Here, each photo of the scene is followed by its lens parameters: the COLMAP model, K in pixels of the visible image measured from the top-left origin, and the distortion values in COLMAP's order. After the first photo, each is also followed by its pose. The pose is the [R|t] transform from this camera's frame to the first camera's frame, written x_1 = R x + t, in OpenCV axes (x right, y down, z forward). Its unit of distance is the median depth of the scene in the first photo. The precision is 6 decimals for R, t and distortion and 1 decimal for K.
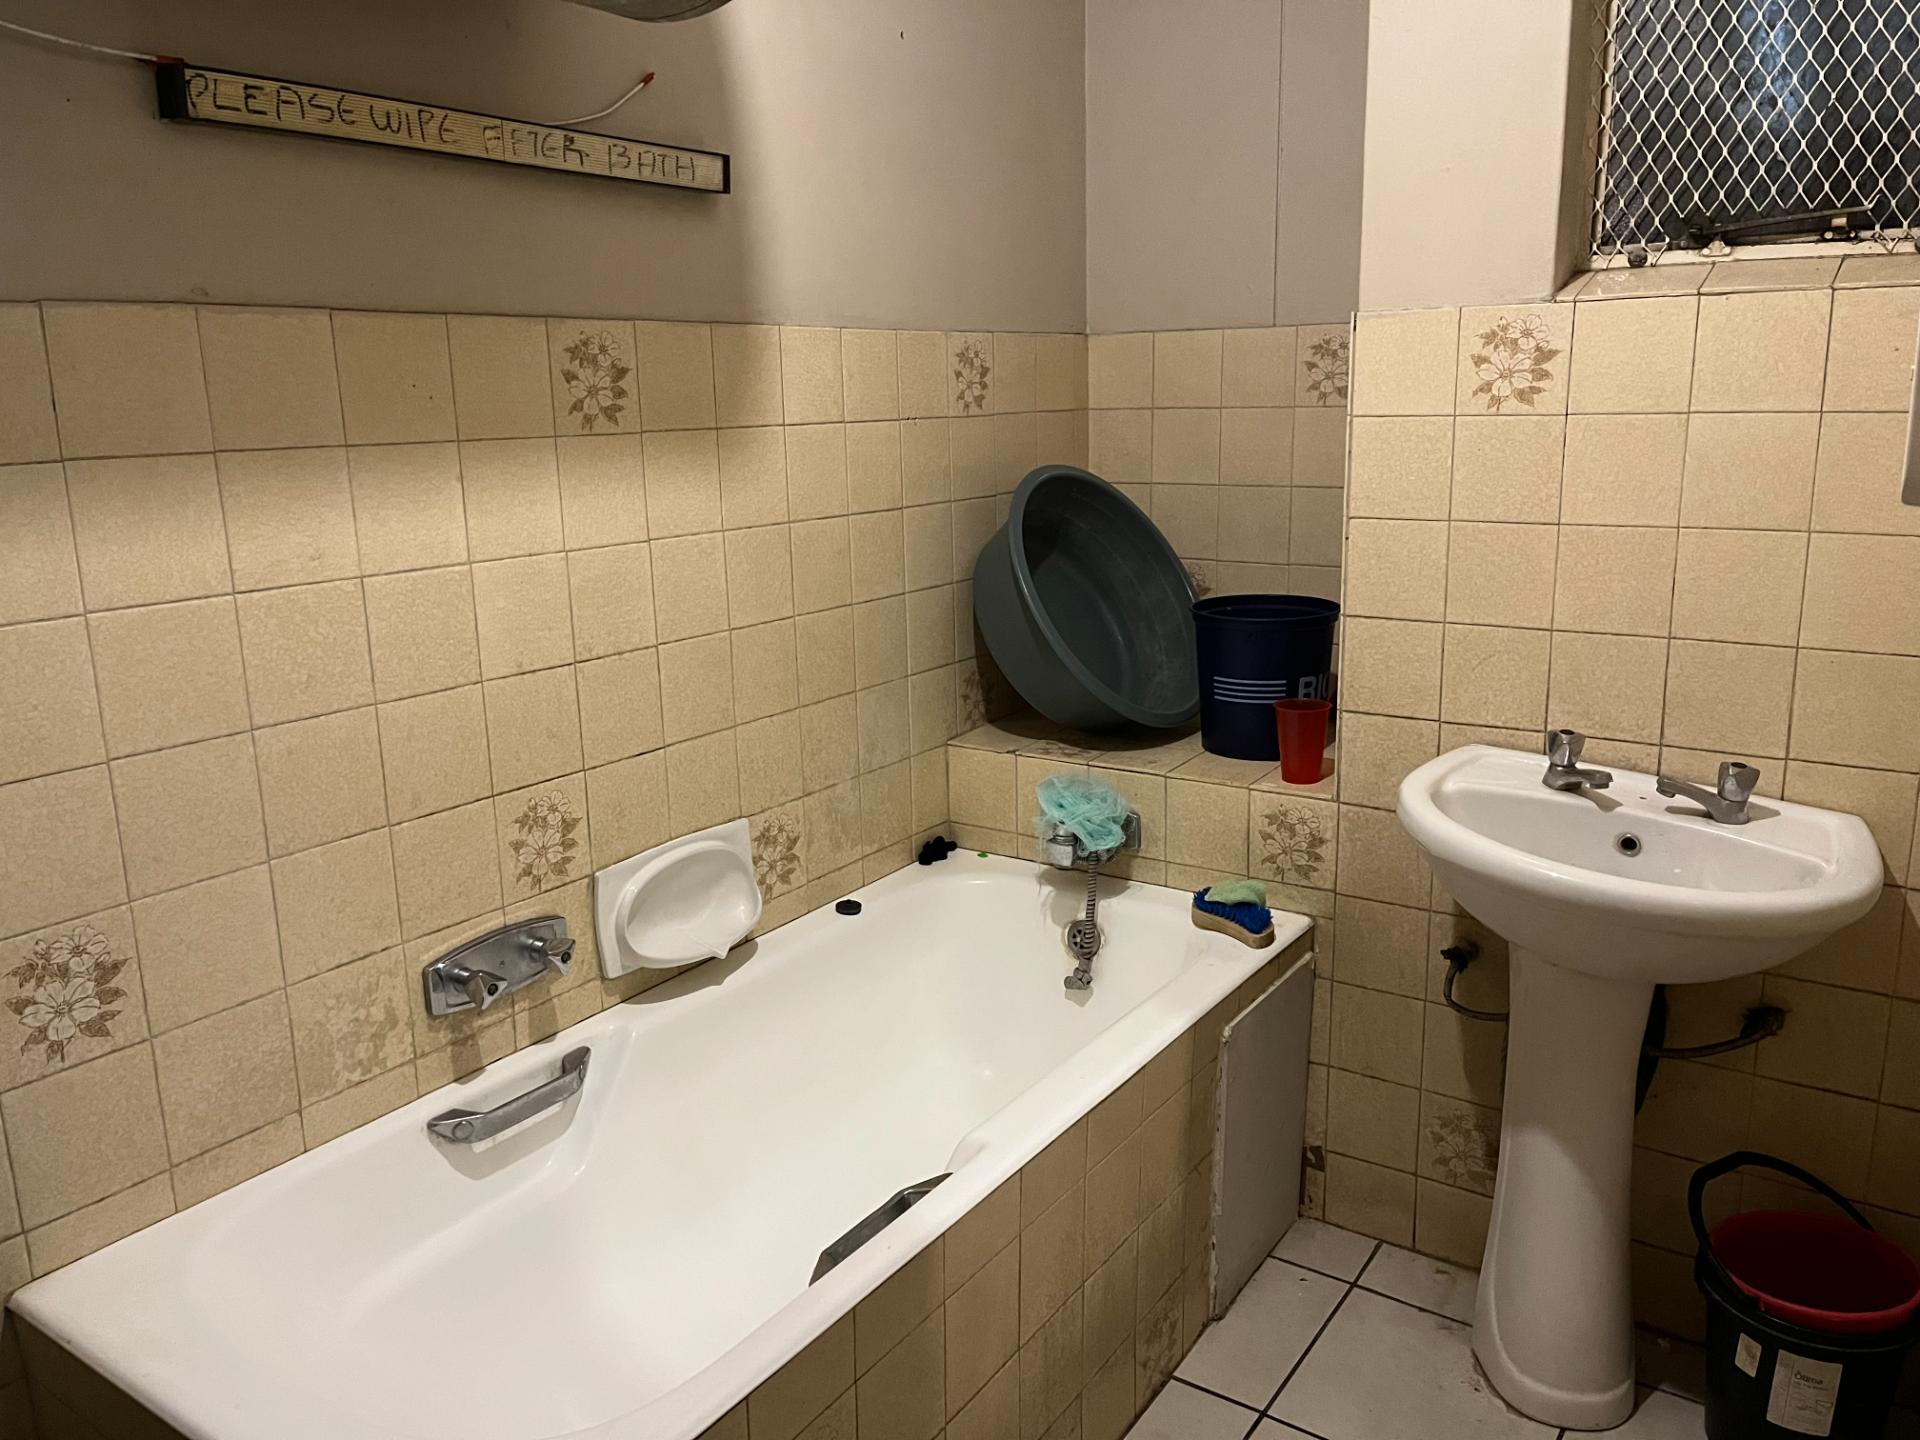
lens RADIAL K [[1433.4, 0, 948.3], [0, 1433.4, 709.4], [0, 0, 1]] dist [0.062085, -0.097022]
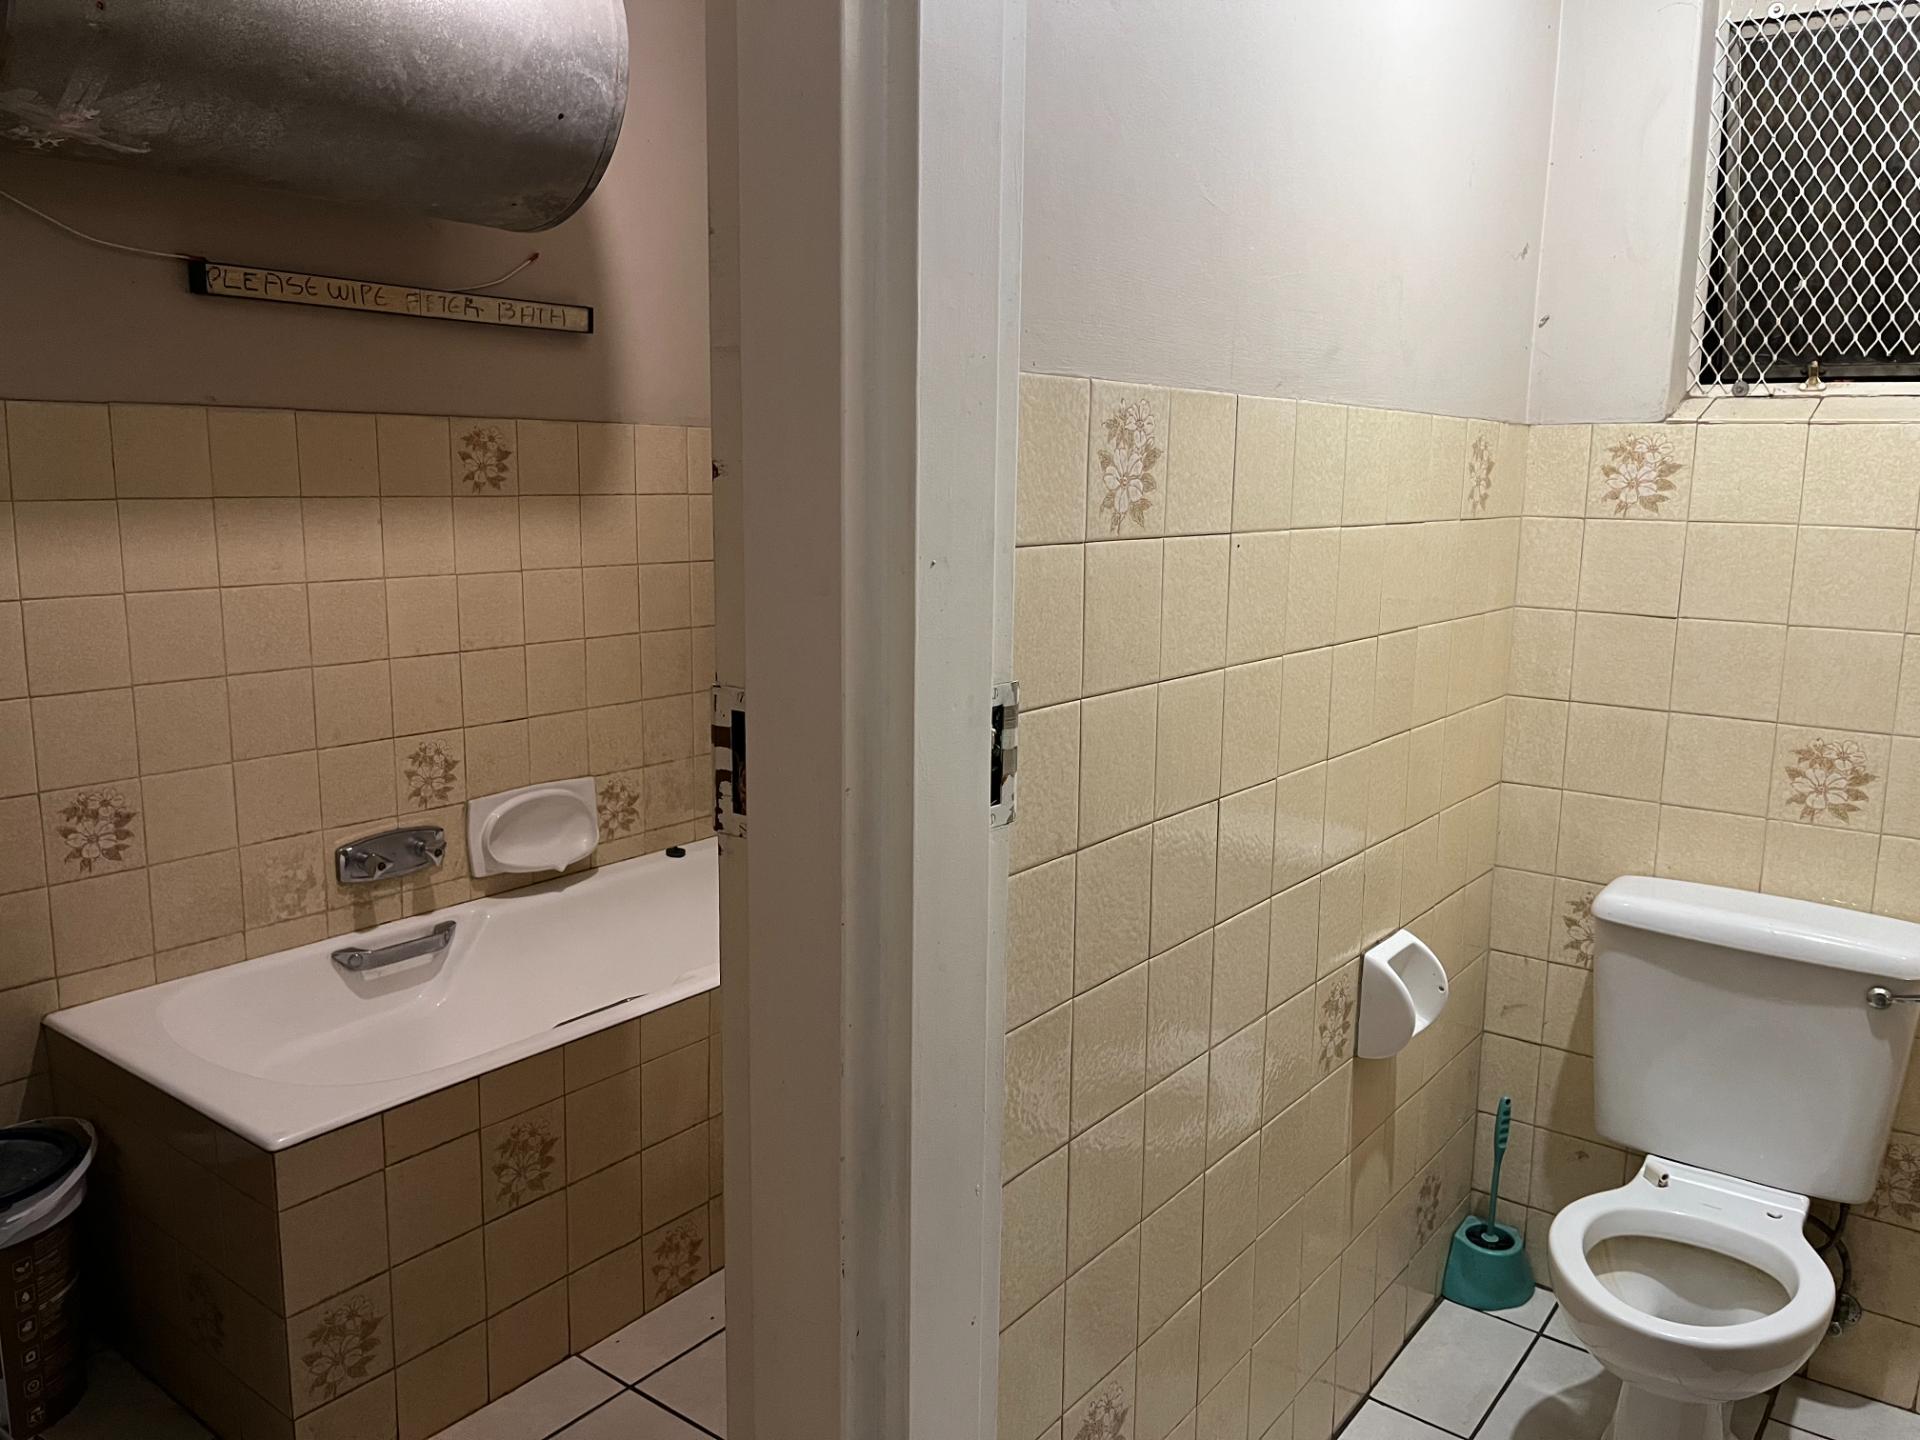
lens RADIAL K [[1433.4, 0, 948.3], [0, 1433.4, 709.4], [0, 0, 1]] dist [0.062085, -0.097022]
pose [[0.998618, 0.036631, -0.037676, 0.295563], [-0.038726, 0.997654, -0.056460, 0.090647], [0.035519, 0.057841, 0.997694, -0.435937]]
